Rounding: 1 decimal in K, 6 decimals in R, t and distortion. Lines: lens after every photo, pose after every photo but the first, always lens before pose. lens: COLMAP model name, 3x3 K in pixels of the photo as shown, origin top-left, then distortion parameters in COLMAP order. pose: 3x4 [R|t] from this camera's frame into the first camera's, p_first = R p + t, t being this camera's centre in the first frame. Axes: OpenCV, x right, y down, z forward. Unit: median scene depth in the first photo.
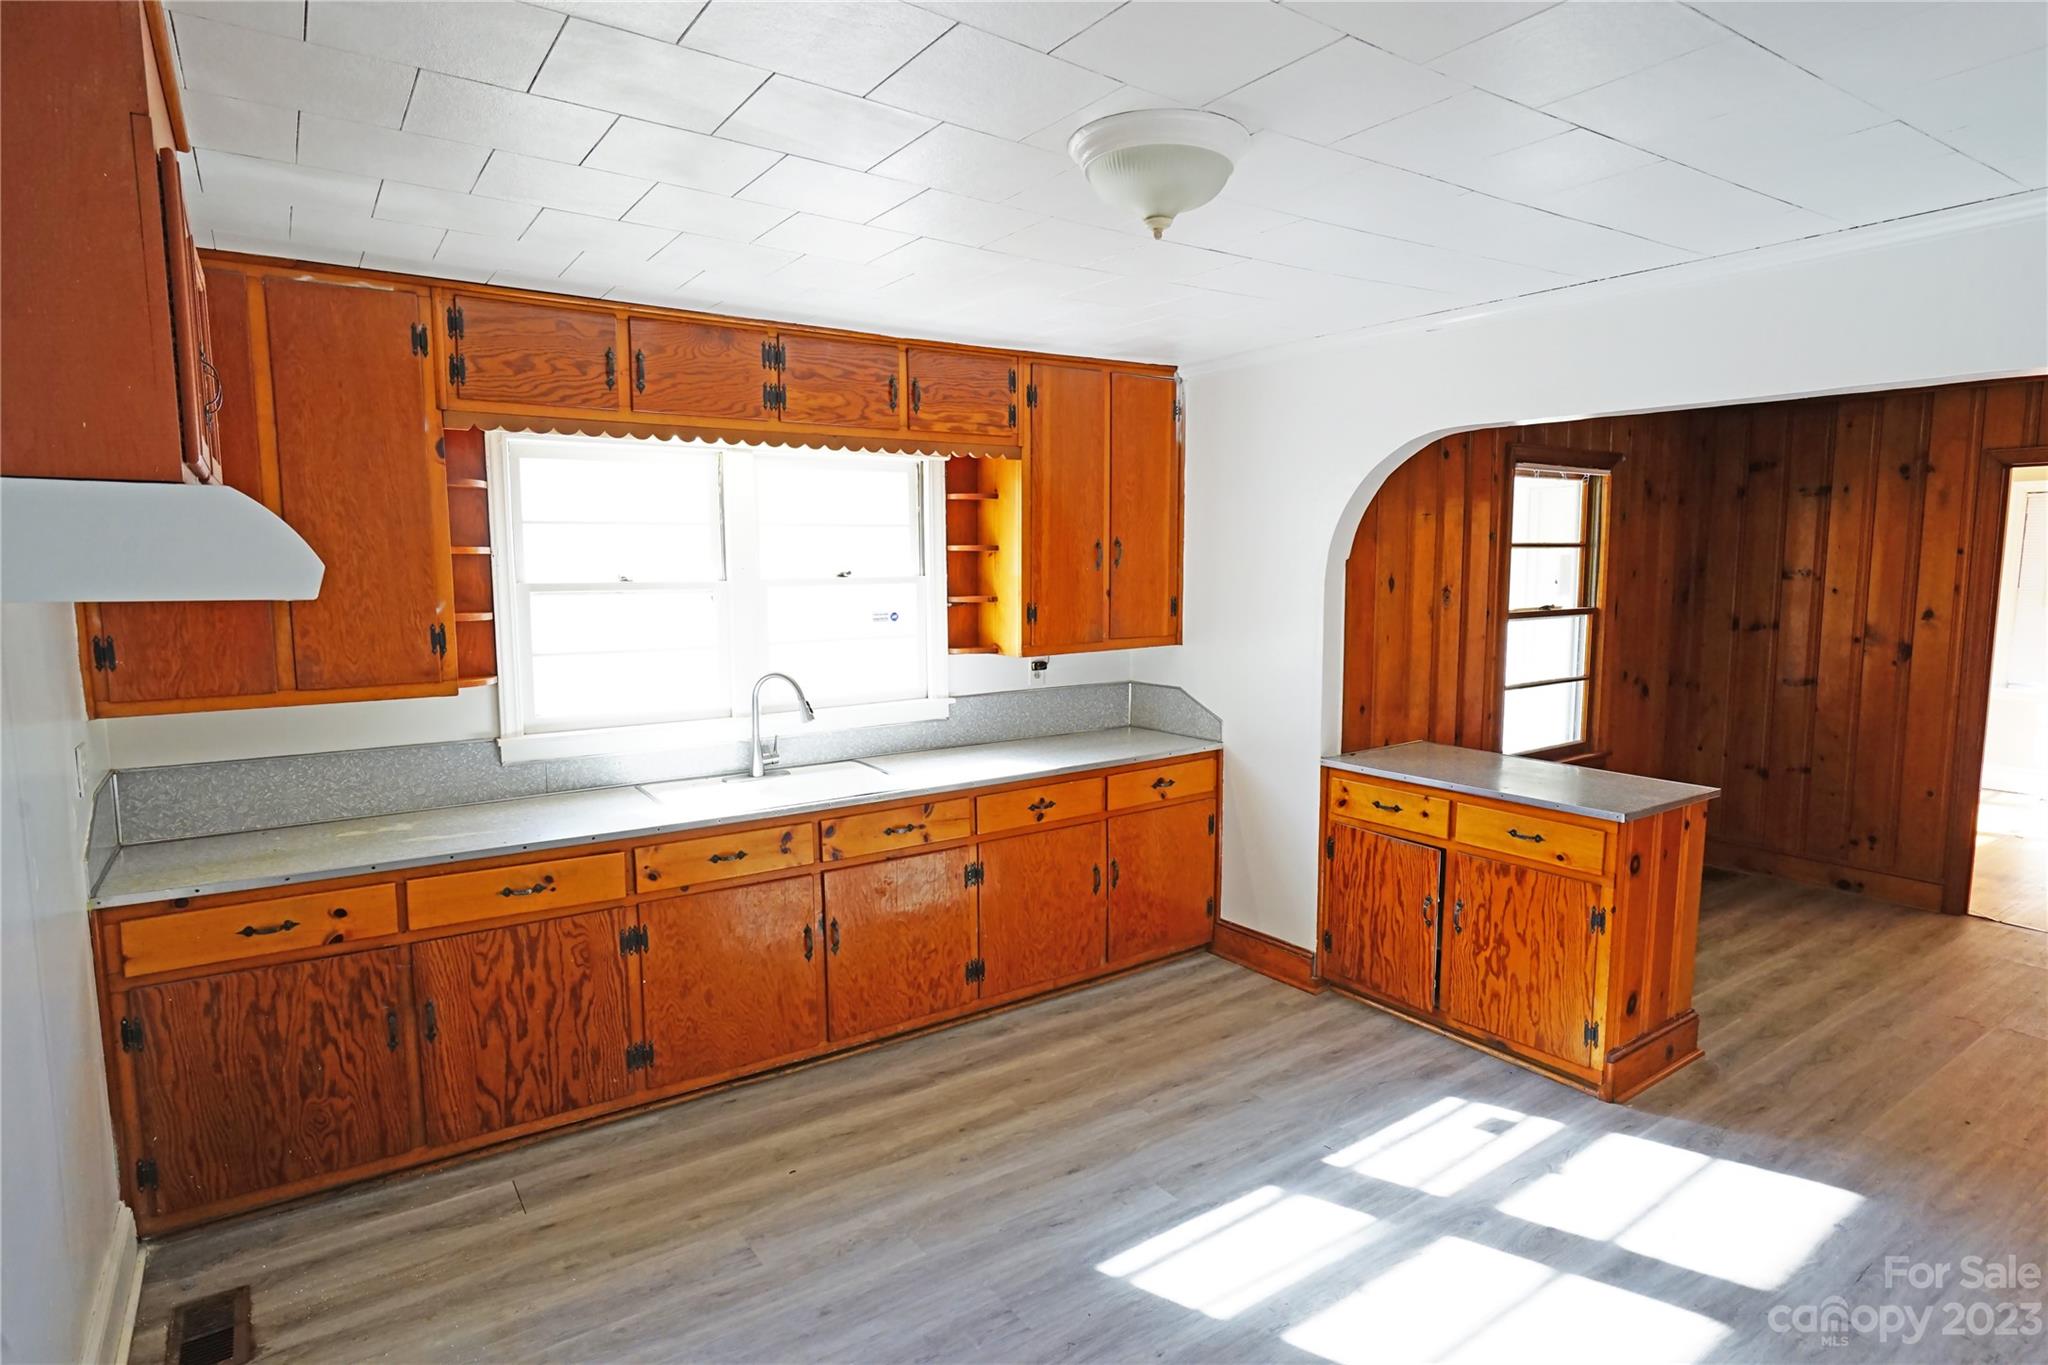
lens RADIAL K [[1090.9, 0, 1029.8], [0, 1090.9, 685.8], [0, 0, 1]] dist [-0.032223, 0.005359]
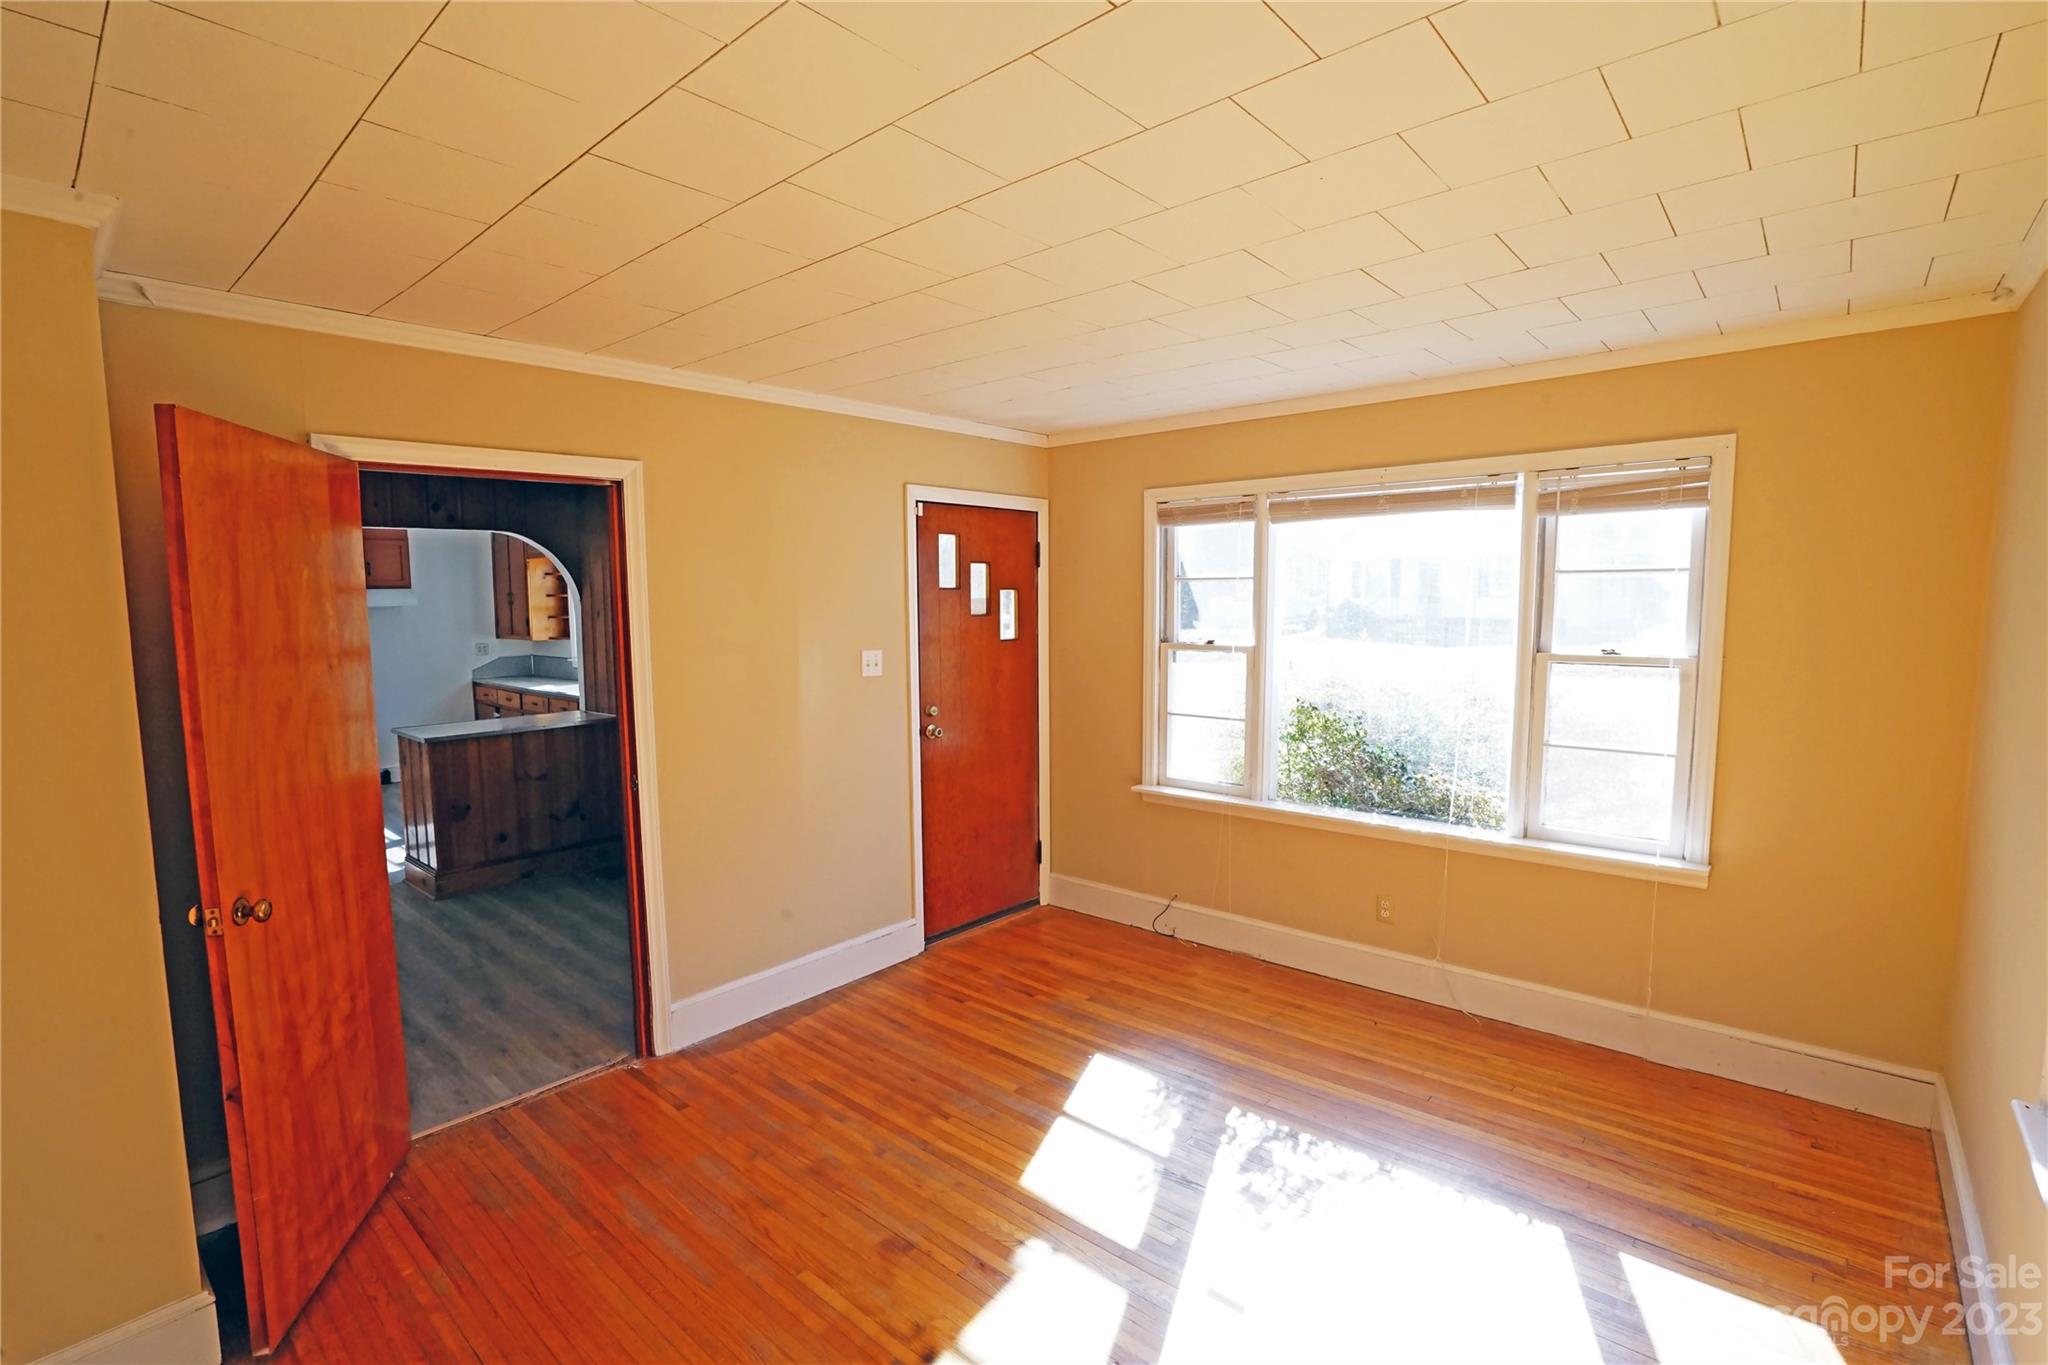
lens RADIAL K [[944.1, 0, 1020.6], [0, 944.1, 689.7], [0, 0, 1]] dist [-0.056641, 0.018971]
pose [[0.240222, 0.098378, -0.965720, 2.347705], [-0.107284, 0.991447, 0.074312, -0.194652], [0.964771, 0.085755, 0.248722, 1.600127]]
